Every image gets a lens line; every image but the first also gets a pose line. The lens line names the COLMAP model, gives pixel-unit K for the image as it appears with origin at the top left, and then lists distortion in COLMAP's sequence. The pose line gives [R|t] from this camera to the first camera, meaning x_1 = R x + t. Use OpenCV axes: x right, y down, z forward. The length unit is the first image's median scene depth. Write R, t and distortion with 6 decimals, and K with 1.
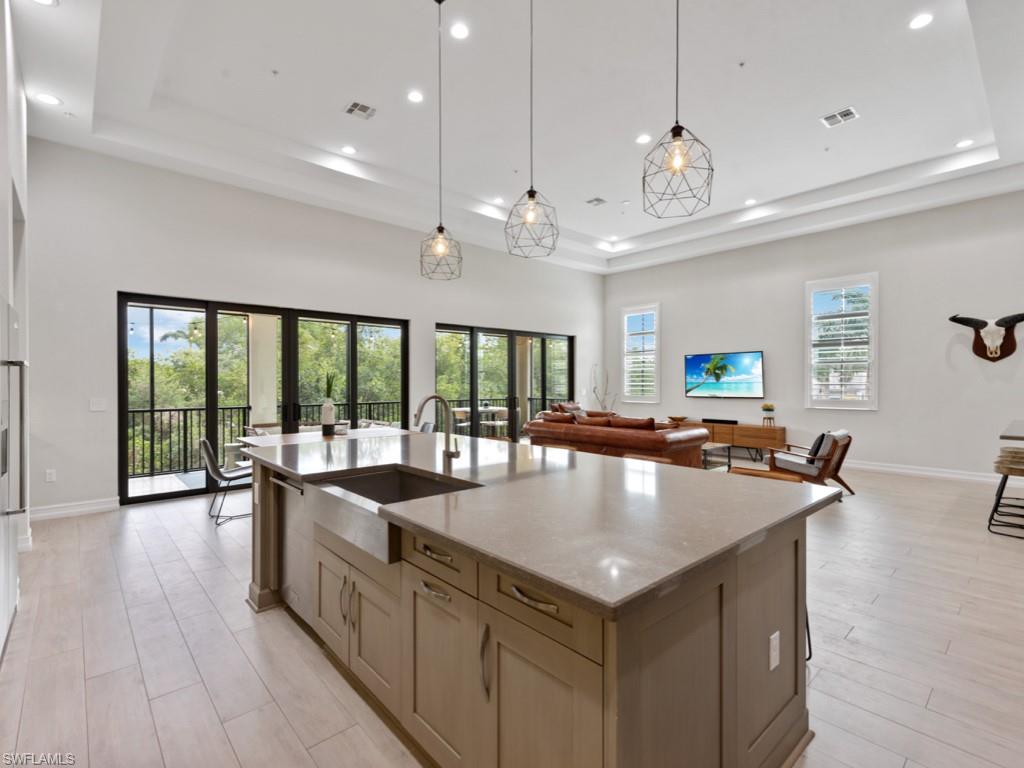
lens RADIAL K [[468.9, 0, 512.6], [0, 468.9, 384.4], [0, 0, 1]] dist [0.010123, -0.001408]
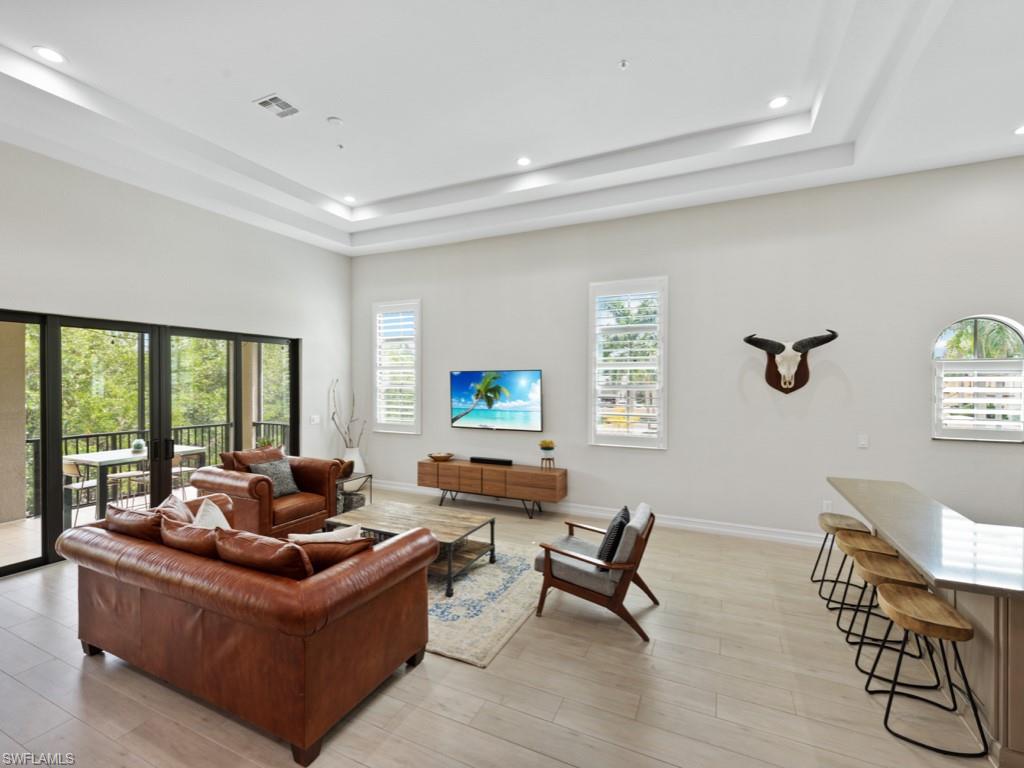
lens RADIAL K [[439.7, 0, 511.2], [0, 439.7, 383.2], [0, 0, 1]] dist [0.024325, -0.000196]
pose [[0.921672, 0.000784, 0.387969, 0.203616], [-0.000950, 1.000000, 0.000237, -0.048445], [-0.387969, -0.000587, 0.921672, 0.349761]]
